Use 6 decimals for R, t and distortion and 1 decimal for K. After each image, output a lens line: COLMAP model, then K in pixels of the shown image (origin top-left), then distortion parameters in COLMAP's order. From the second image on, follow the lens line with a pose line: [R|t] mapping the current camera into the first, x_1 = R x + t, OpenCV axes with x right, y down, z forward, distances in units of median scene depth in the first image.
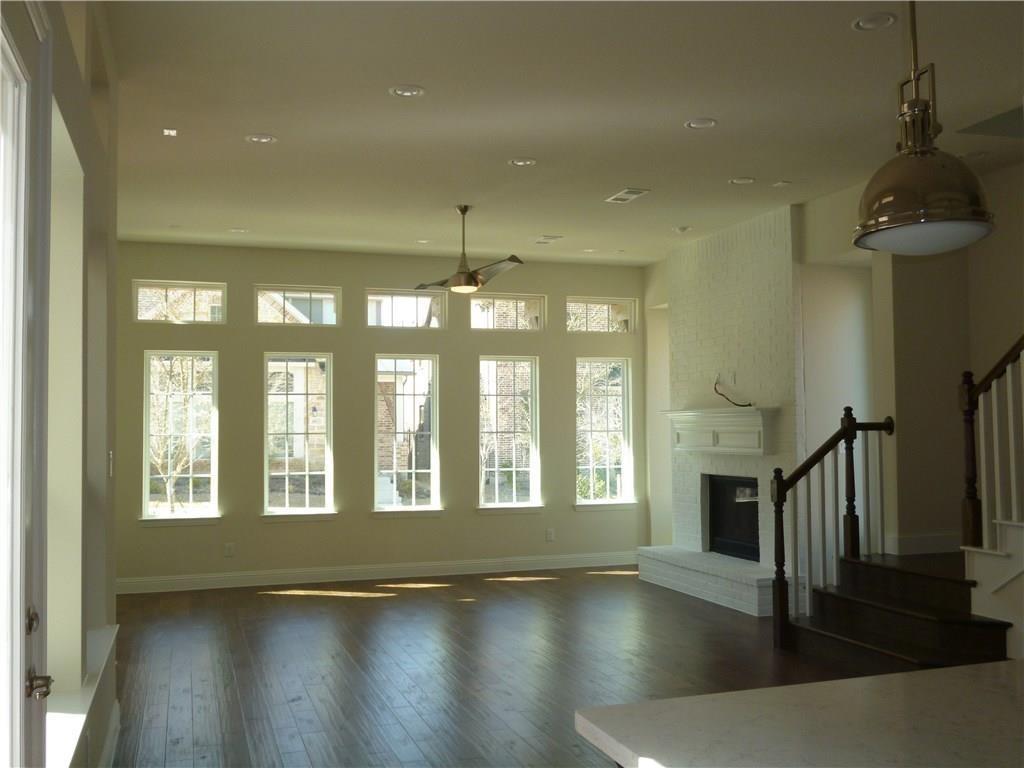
lens RADIAL K [[969.2, 0, 512.1], [0, 969.2, 386.7], [0, 0, 1]] dist [-0.012102, 0.000000]
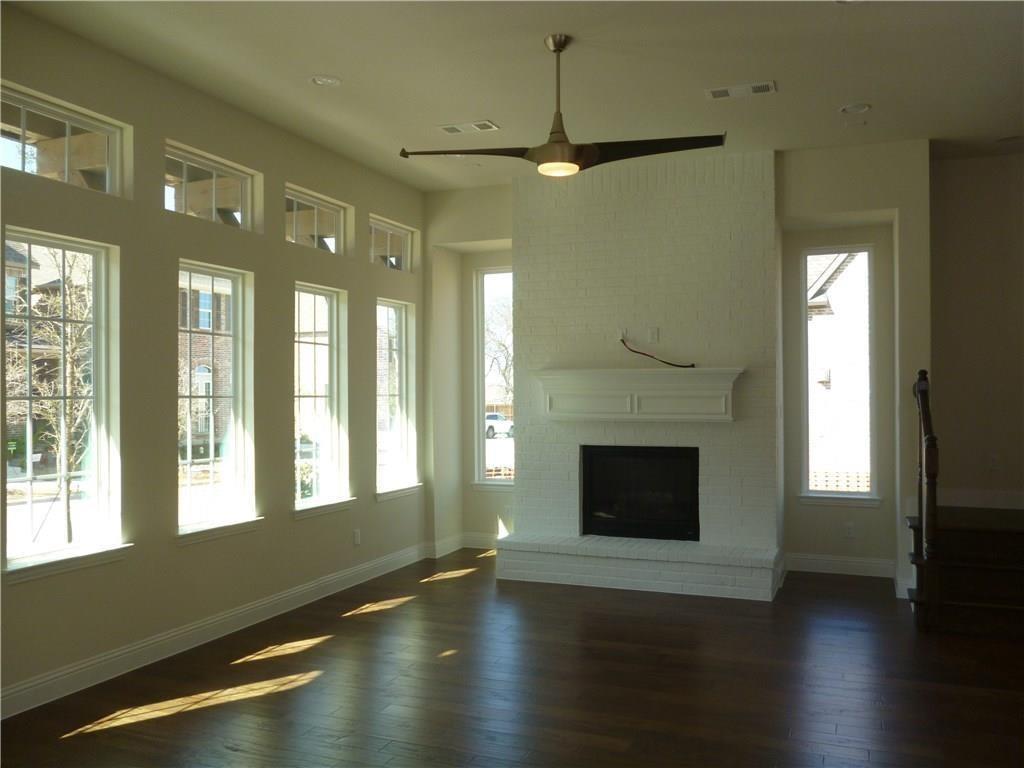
lens RADIAL K [[851.9, 0, 511.2], [0, 851.9, 380.8], [0, 0, 1]] dist [0.017471, 0.003932]
pose [[0.665244, 0.009909, 0.746560, -0.429189], [-0.033127, 0.999319, 0.016254, 0.024264], [-0.745891, -0.035544, 0.665119, 0.579723]]
